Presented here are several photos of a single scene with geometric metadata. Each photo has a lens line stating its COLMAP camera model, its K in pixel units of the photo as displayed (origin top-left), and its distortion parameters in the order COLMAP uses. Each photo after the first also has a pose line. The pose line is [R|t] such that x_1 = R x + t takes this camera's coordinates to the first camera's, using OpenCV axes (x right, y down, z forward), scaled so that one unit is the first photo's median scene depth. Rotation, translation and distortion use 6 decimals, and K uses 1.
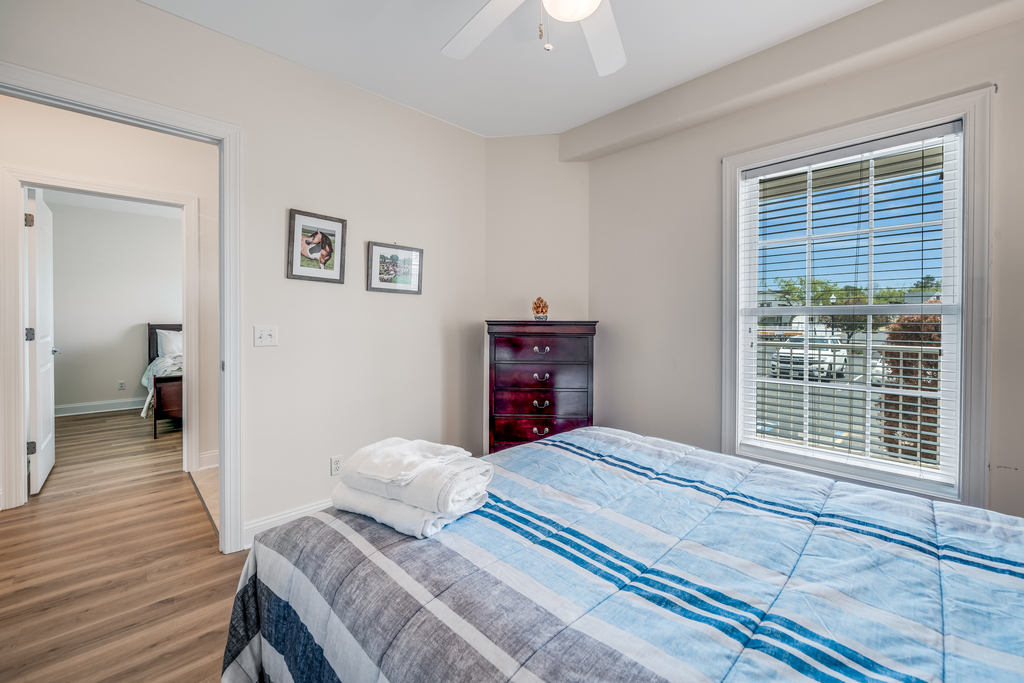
lens RADIAL K [[413.2, 0, 502.8], [0, 413.2, 320.6], [0, 0, 1]] dist [0.002511, 0.000150]
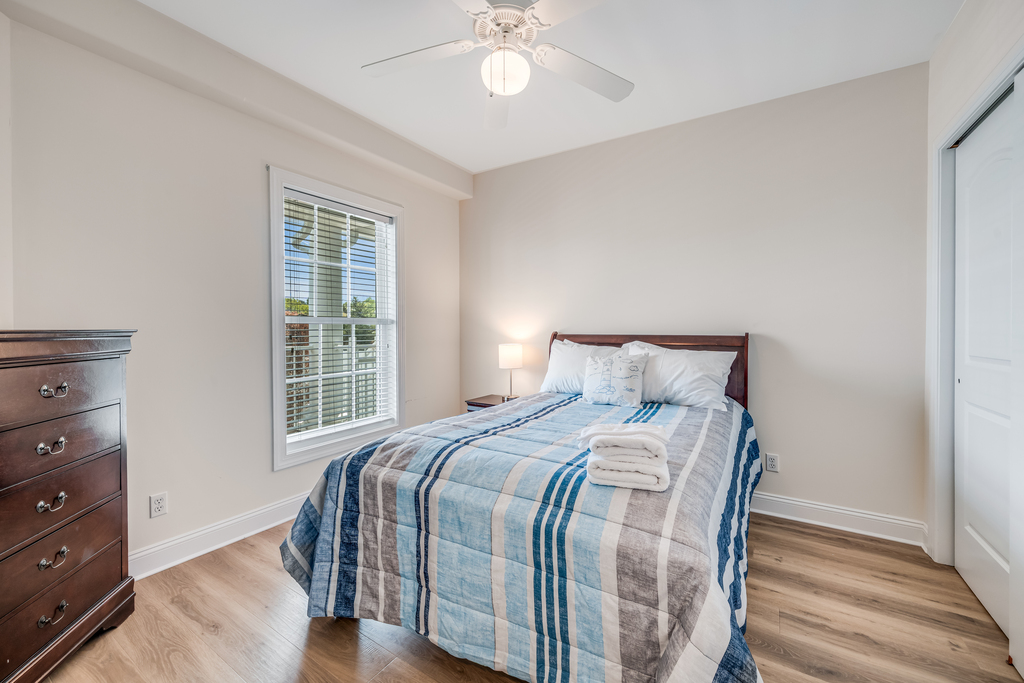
lens RADIAL K [[413.2, 0, 502.8], [0, 413.2, 320.6], [0, 0, 1]] dist [0.002511, 0.000150]
pose [[-0.227599, 0.016591, 0.973614, -0.759071], [0.008067, 0.999853, -0.015152, 0.001793], [-0.973722, 0.004405, -0.227699, 0.906107]]
